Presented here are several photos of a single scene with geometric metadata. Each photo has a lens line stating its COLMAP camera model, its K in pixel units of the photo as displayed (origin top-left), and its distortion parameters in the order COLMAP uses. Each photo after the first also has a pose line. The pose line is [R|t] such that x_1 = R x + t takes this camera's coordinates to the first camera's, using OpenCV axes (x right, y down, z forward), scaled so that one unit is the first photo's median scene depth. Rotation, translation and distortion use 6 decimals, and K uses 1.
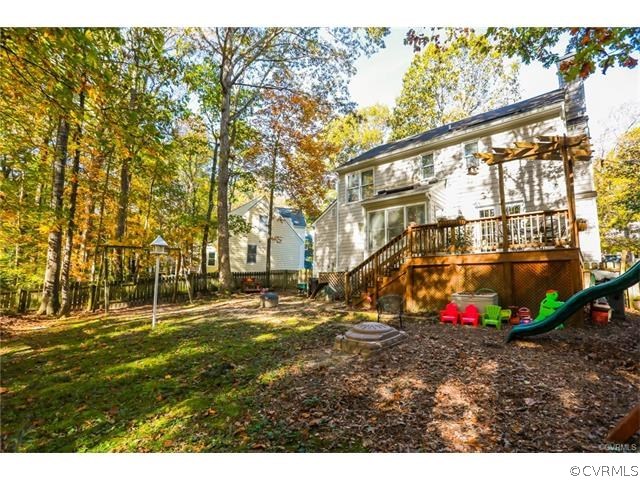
lens RADIAL K [[311.9, 0, 320.0], [0, 311.9, 240.0], [0, 0, 1]] dist [-0.072763, 0.036132]
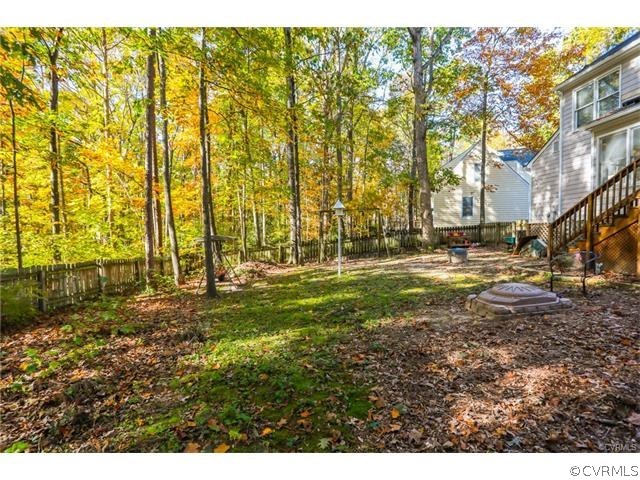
lens RADIAL K [[311.9, 0, 320.0], [0, 311.9, 240.0], [0, 0, 1]] dist [-0.072763, 0.036132]
pose [[0.737366, -0.012493, -0.675378, 0.160134], [0.108647, 0.989005, 0.100324, 0.005670], [0.666699, -0.147353, 0.730616, 0.035265]]
